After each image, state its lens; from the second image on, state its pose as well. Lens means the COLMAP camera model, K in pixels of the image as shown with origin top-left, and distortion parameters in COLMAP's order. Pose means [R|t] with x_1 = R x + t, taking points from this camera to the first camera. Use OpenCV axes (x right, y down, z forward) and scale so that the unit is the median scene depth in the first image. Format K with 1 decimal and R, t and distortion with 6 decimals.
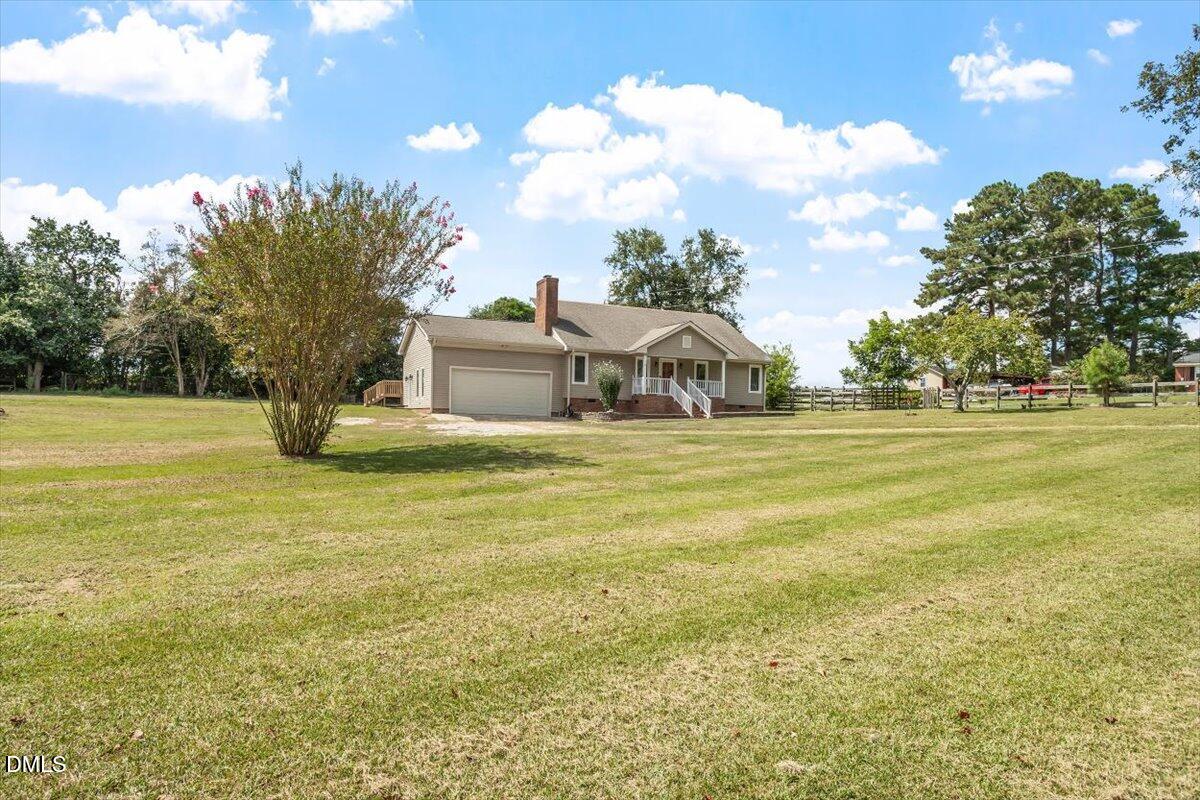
lens RADIAL K [[586.9, 0, 600.0], [0, 586.9, 400.0], [0, 0, 1]] dist [-0.047009, 0.028500]
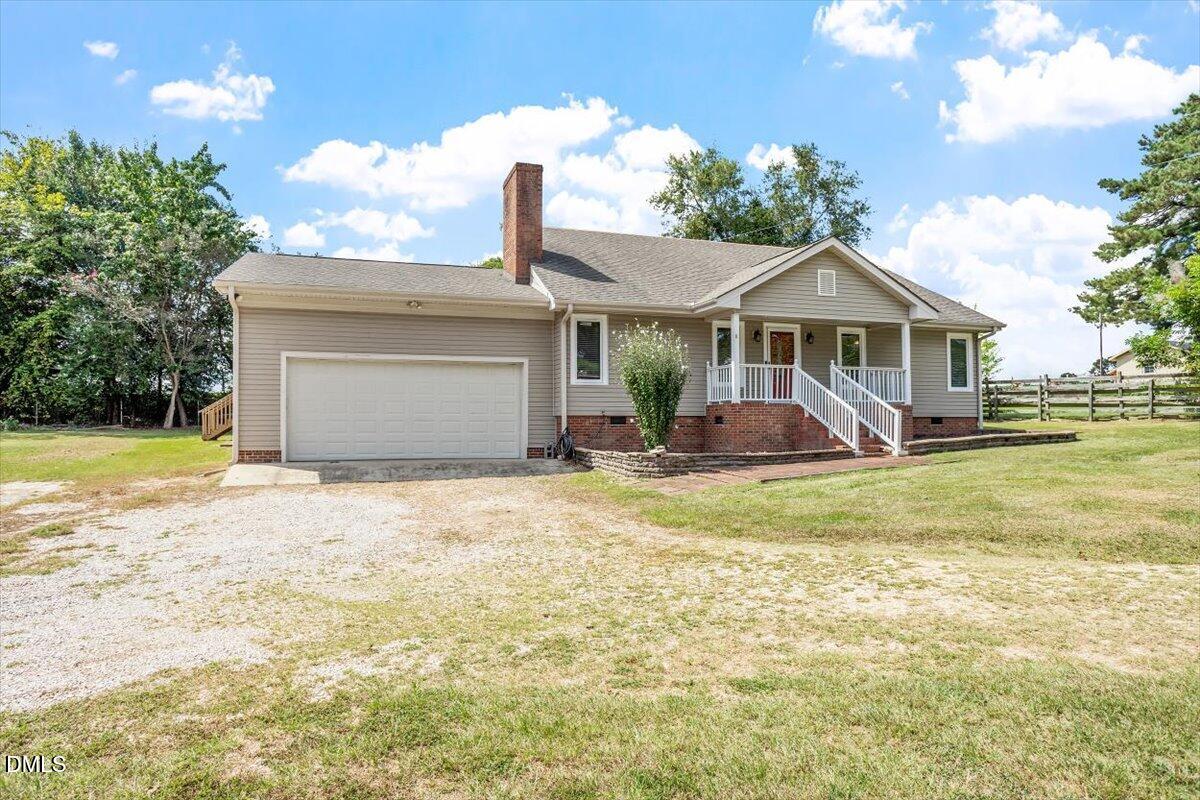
lens RADIAL K [[586.9, 0, 600.0], [0, 586.9, 400.0], [0, 0, 1]] dist [-0.047009, 0.028500]
pose [[0.994212, -0.032420, -0.102428, 0.018026], [0.031449, 0.999444, -0.011086, -0.009427], [0.102731, 0.007800, 0.994679, 0.529622]]
